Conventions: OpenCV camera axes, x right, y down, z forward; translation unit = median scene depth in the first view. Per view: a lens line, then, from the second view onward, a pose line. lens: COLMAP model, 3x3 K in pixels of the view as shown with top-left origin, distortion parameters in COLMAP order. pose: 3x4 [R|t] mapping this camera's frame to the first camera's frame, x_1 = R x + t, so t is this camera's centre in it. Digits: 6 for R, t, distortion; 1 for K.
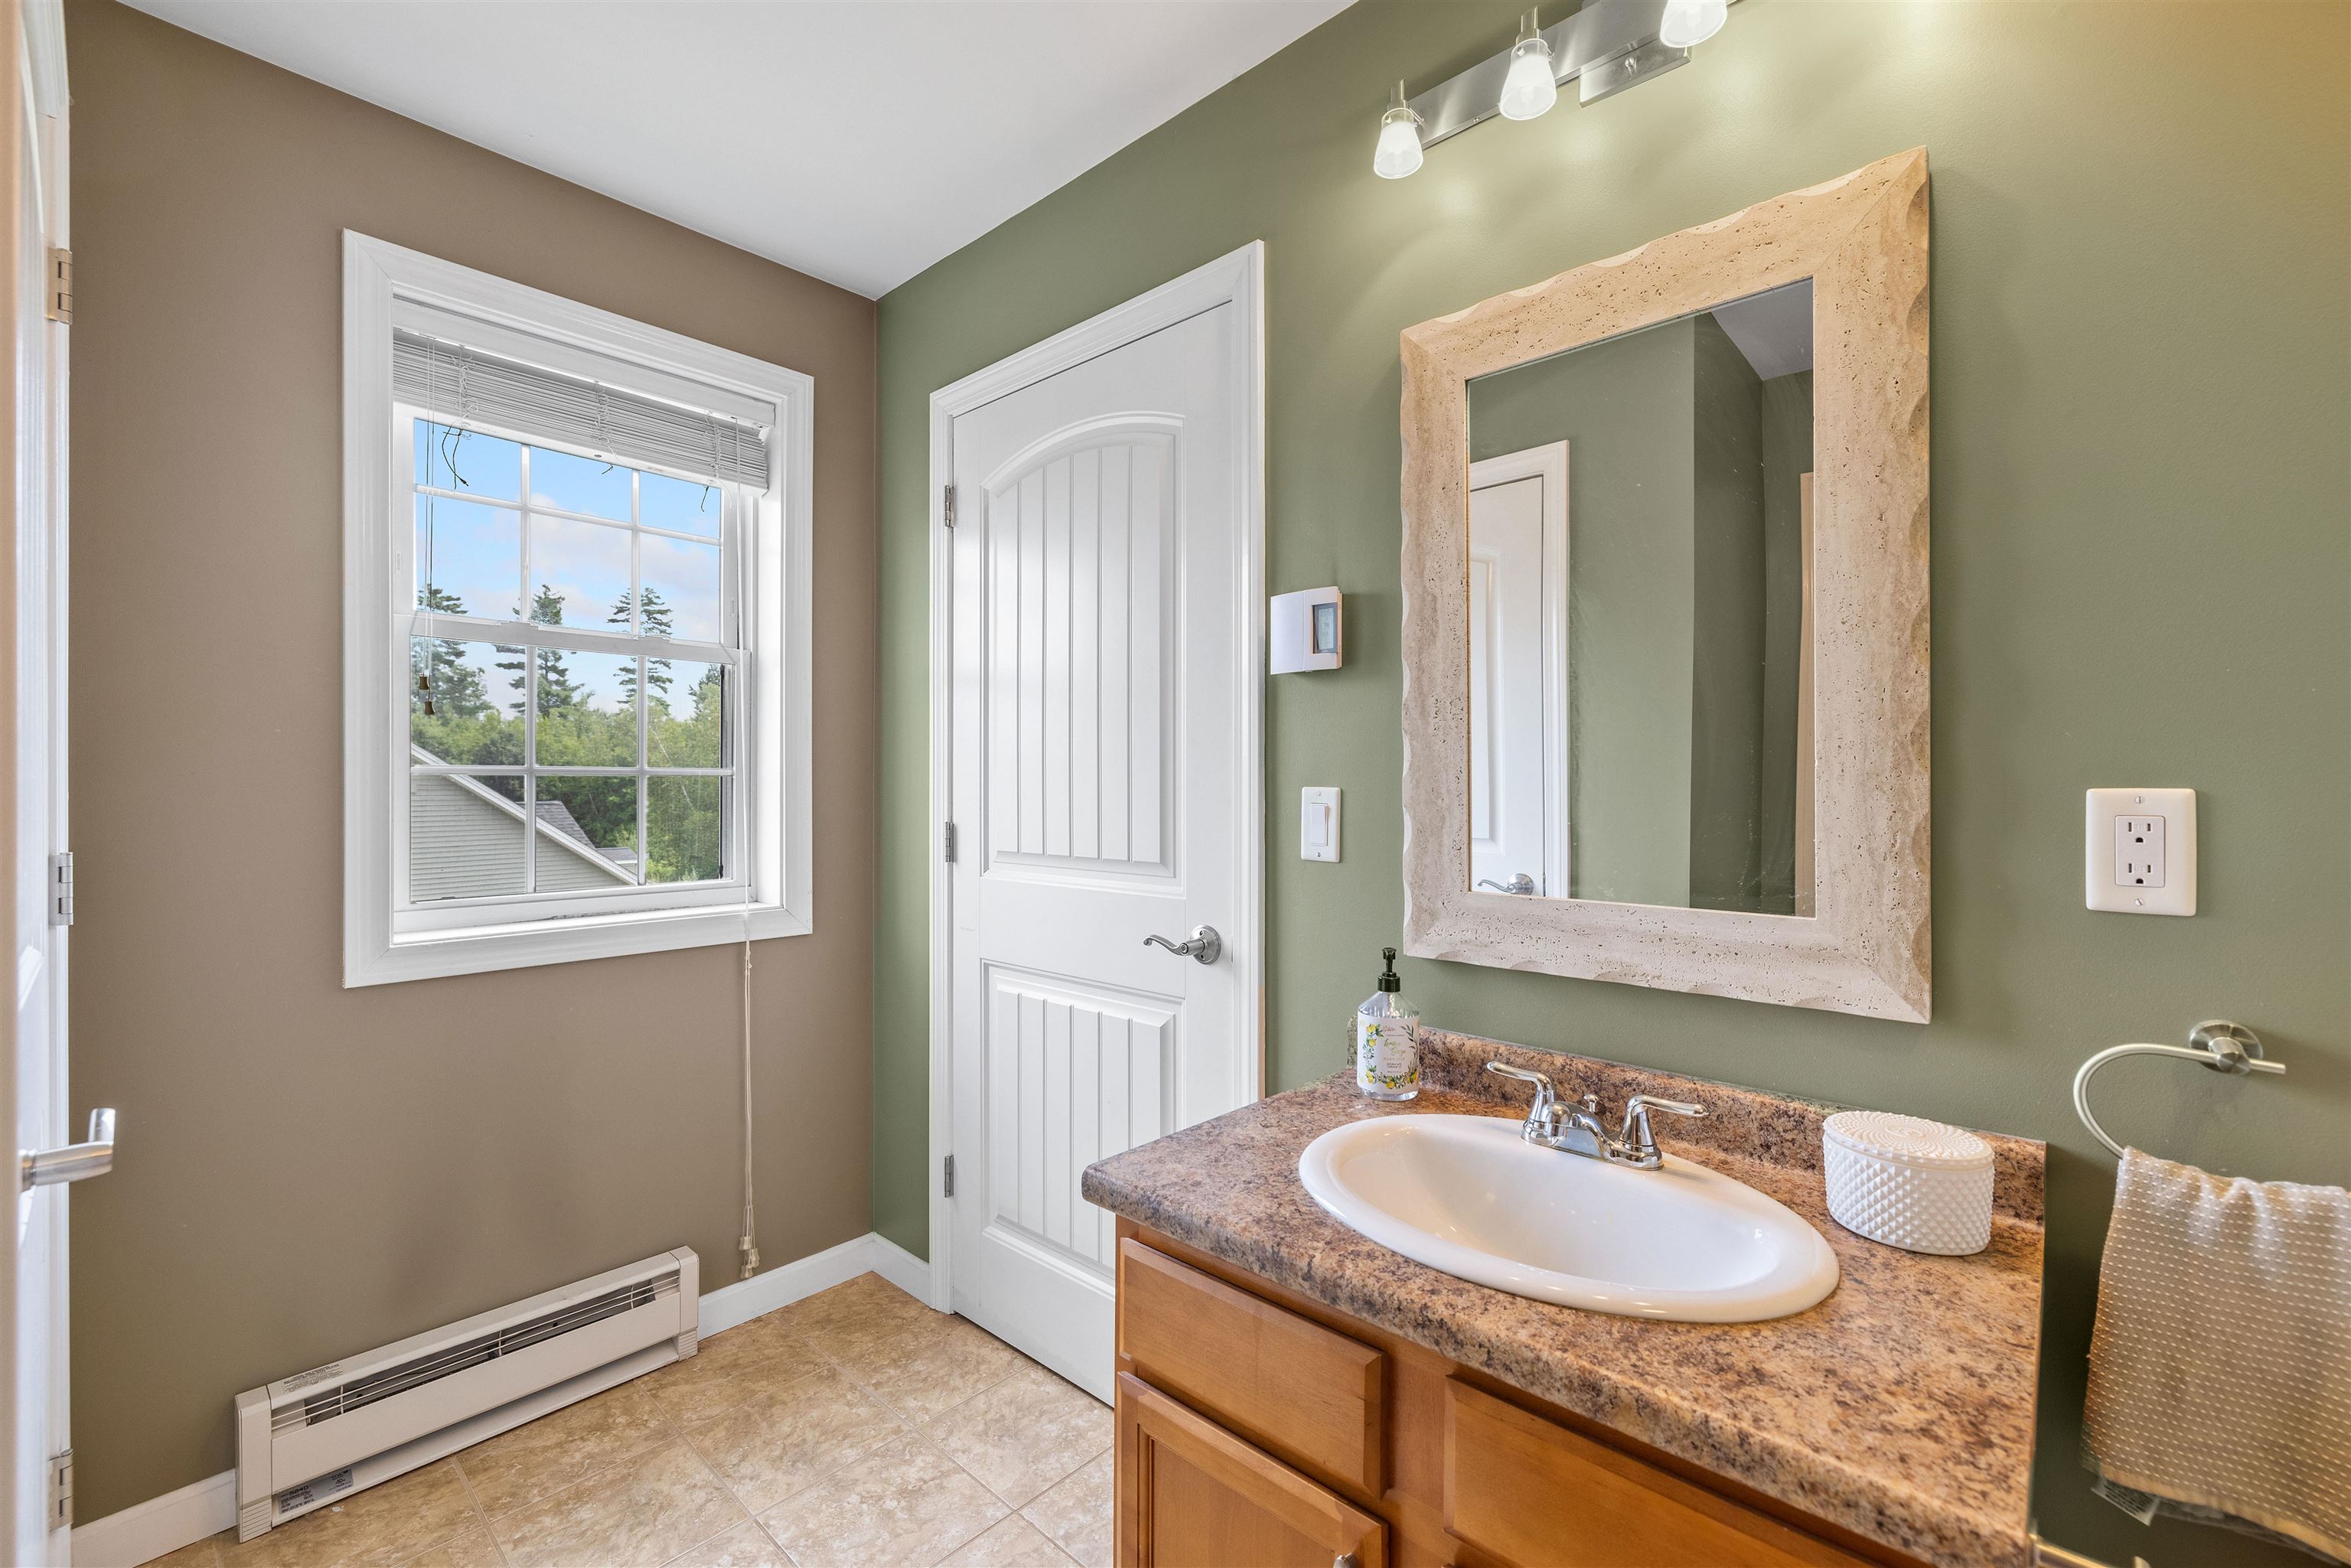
lens RADIAL K [[984.7, 0, 1166.9], [0, 984.7, 790.7], [0, 0, 1]] dist [0.001605, 0.000076]
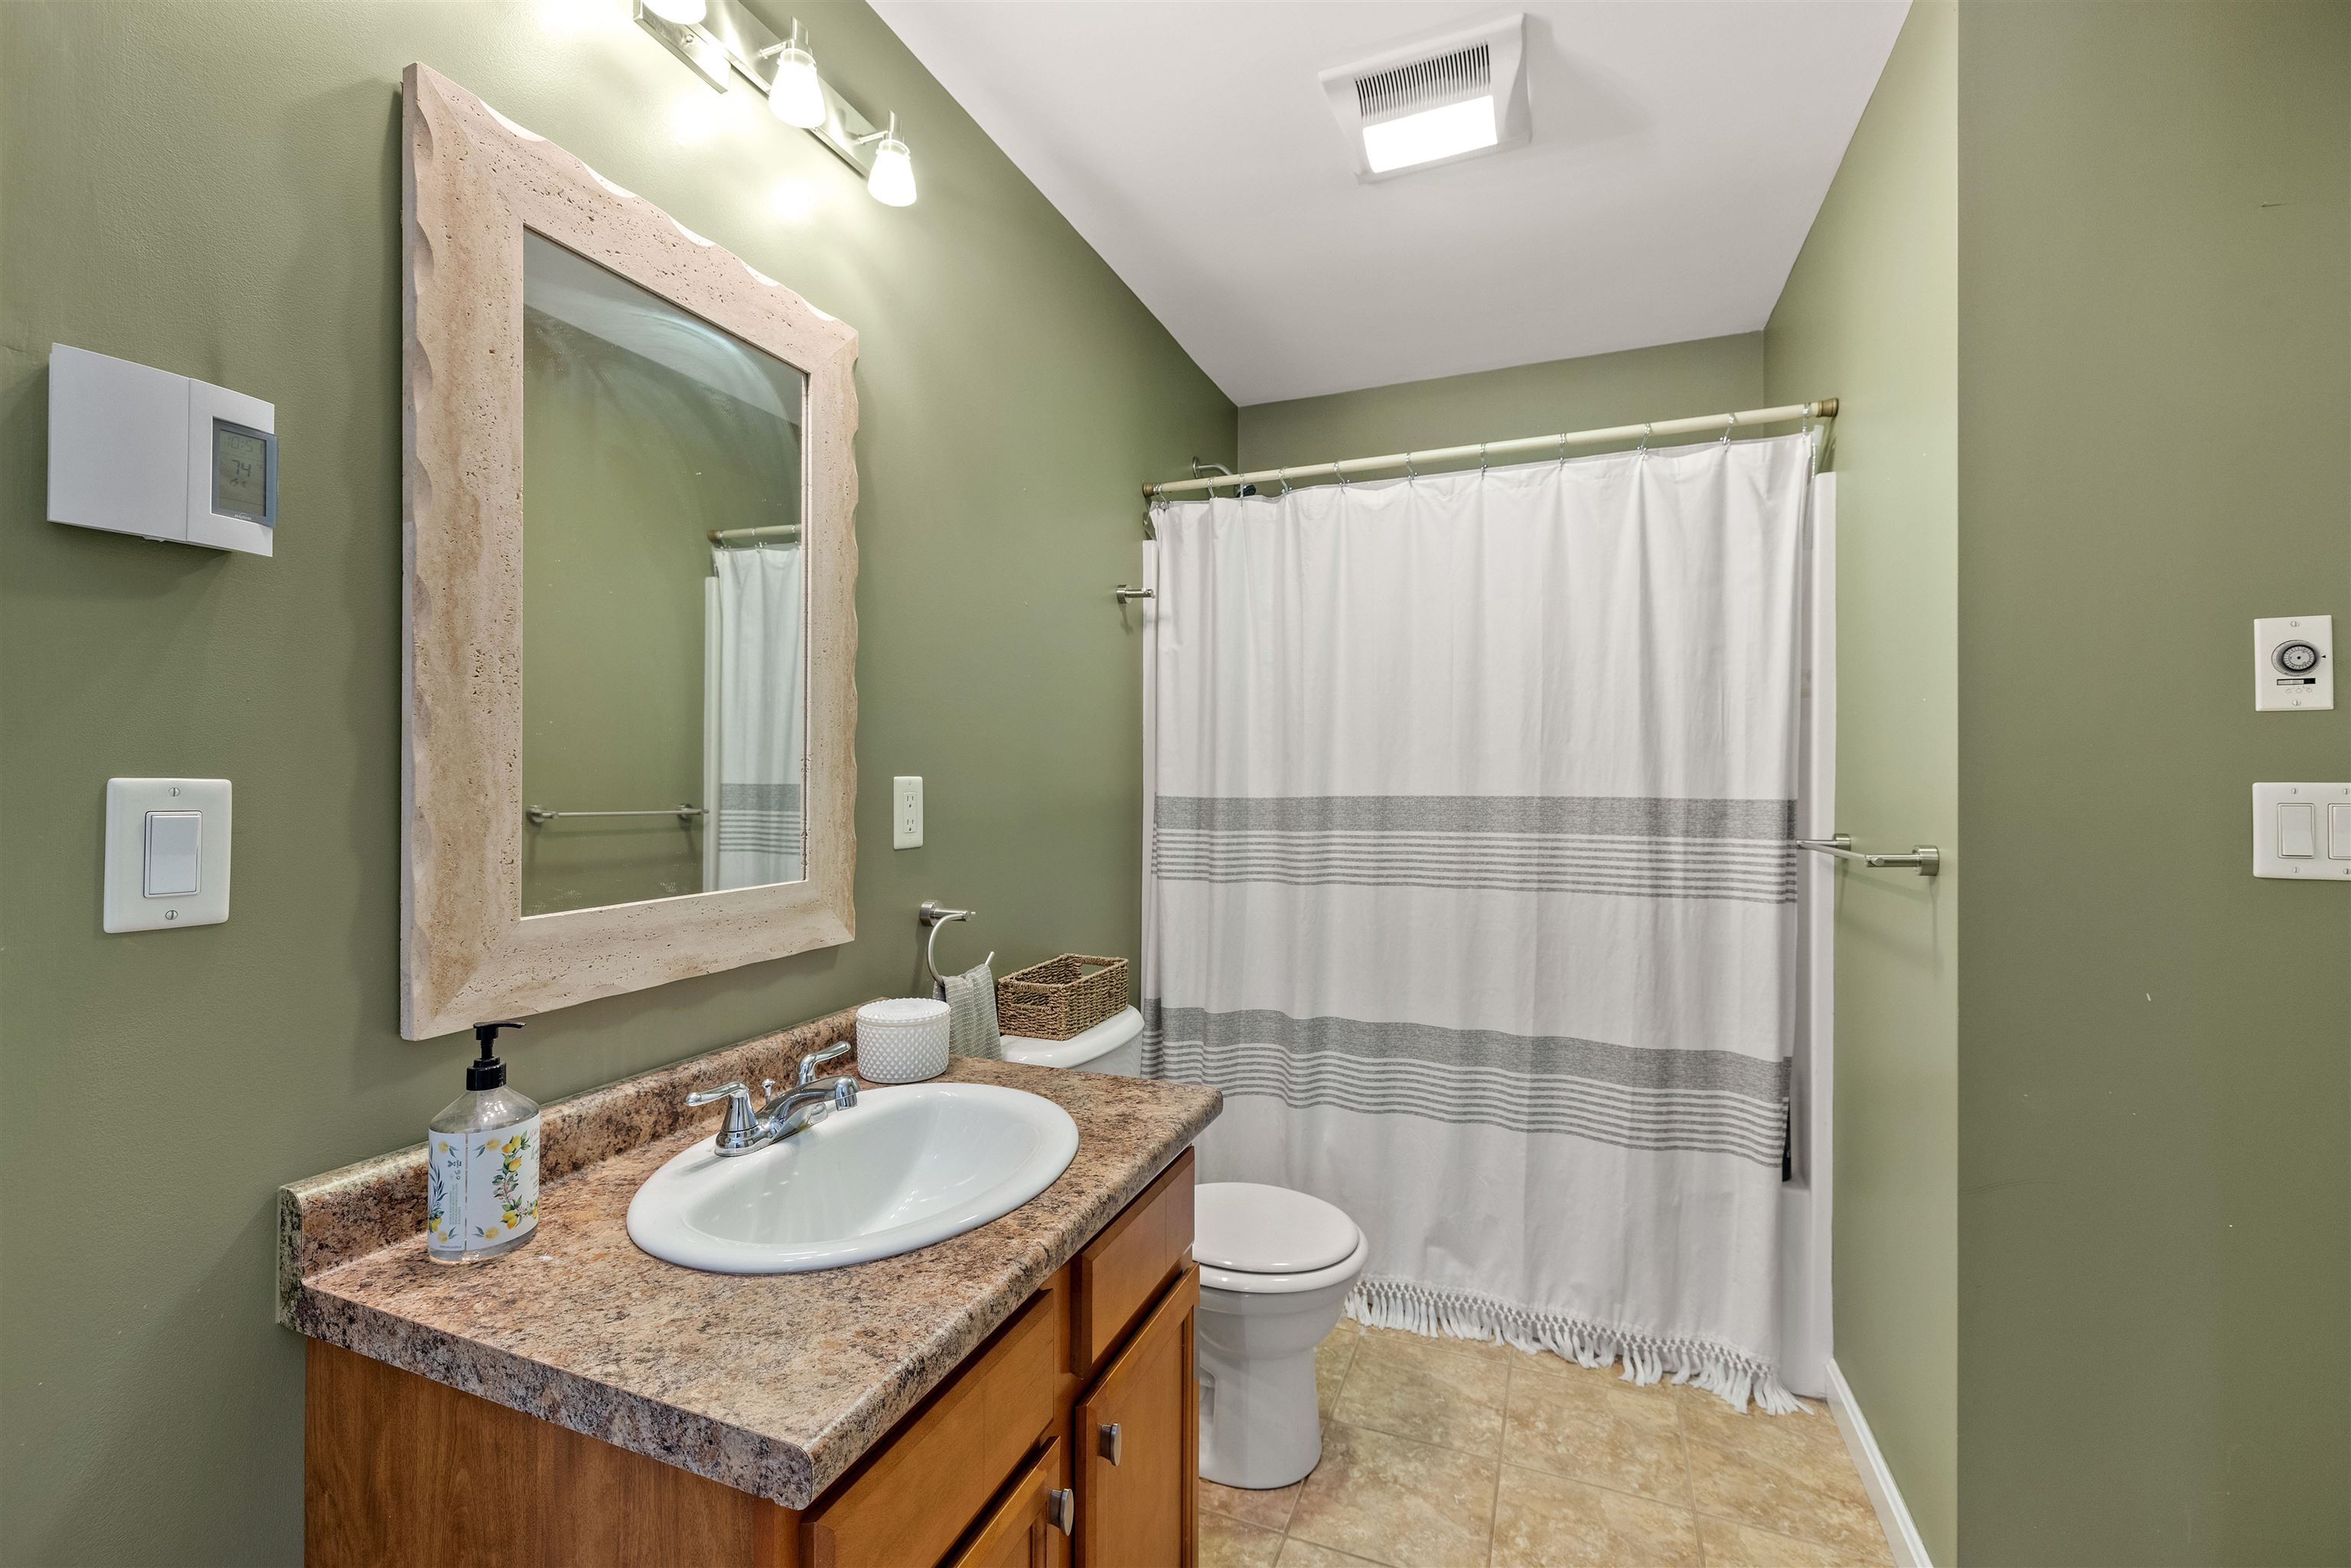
lens RADIAL K [[984.7, 0, 1167.3], [0, 984.7, 771.3], [0, 0, 1]] dist [0.001605, 0.000076]
pose [[-0.347300, 0.002307, 0.937751, -0.546896], [0.003013, 0.999995, -0.001344, -0.005519], [-0.937749, 0.002359, -0.347305, 0.795125]]
